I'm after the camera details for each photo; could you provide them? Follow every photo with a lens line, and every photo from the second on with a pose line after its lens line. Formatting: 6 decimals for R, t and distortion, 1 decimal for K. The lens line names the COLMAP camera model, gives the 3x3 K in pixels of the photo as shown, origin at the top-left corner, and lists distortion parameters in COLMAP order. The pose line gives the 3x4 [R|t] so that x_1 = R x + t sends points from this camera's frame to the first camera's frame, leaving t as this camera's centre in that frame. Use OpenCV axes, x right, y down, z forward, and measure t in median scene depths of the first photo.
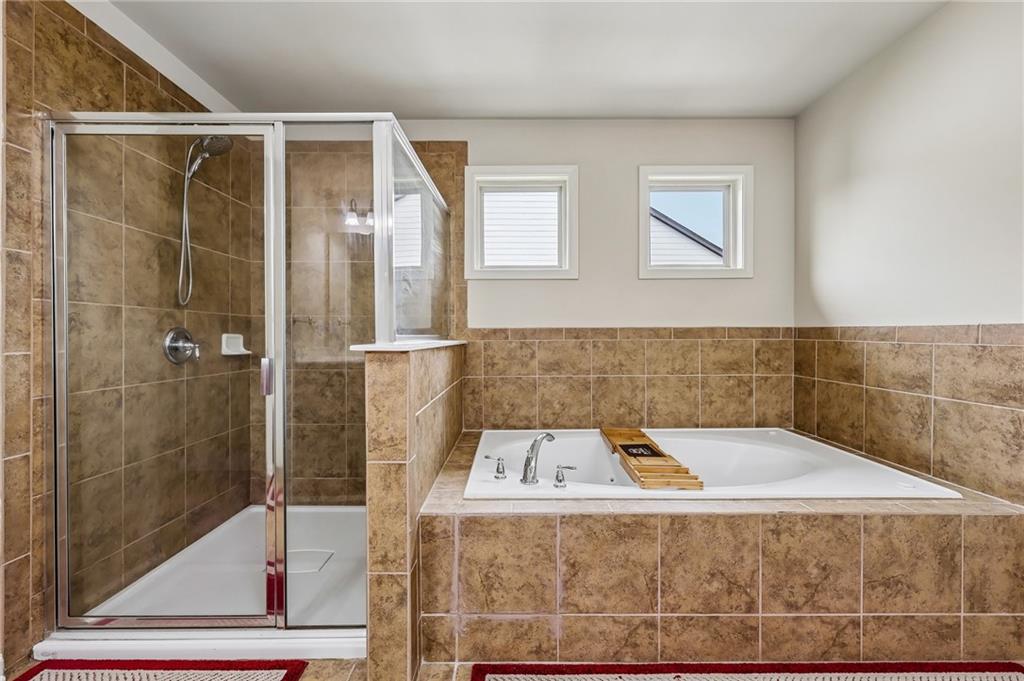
lens RADIAL K [[420.5, 0, 515.7], [0, 420.5, 341.0], [0, 0, 1]] dist [-0.001044, 0.000600]
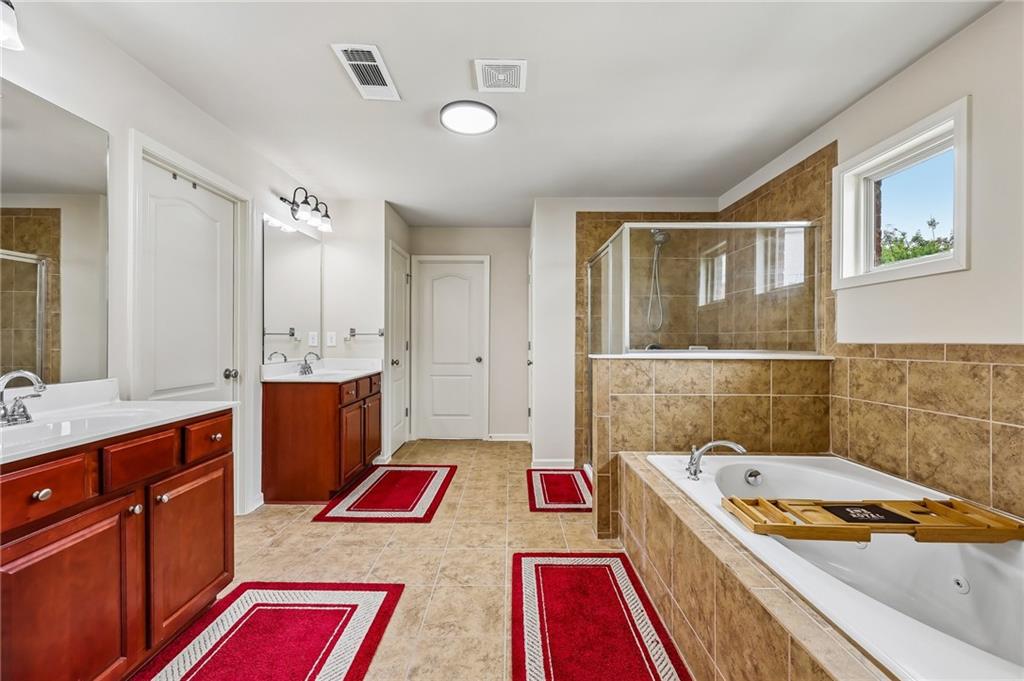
lens RADIAL K [[420.5, 0, 510.4], [0, 420.5, 341.3], [0, 0, 1]] dist [-0.001044, 0.000600]
pose [[-0.005452, 0.004887, -0.999973, 0.807078], [-0.011670, 0.999920, 0.004950, -0.030578], [0.999917, 0.011696, -0.005394, 0.293736]]
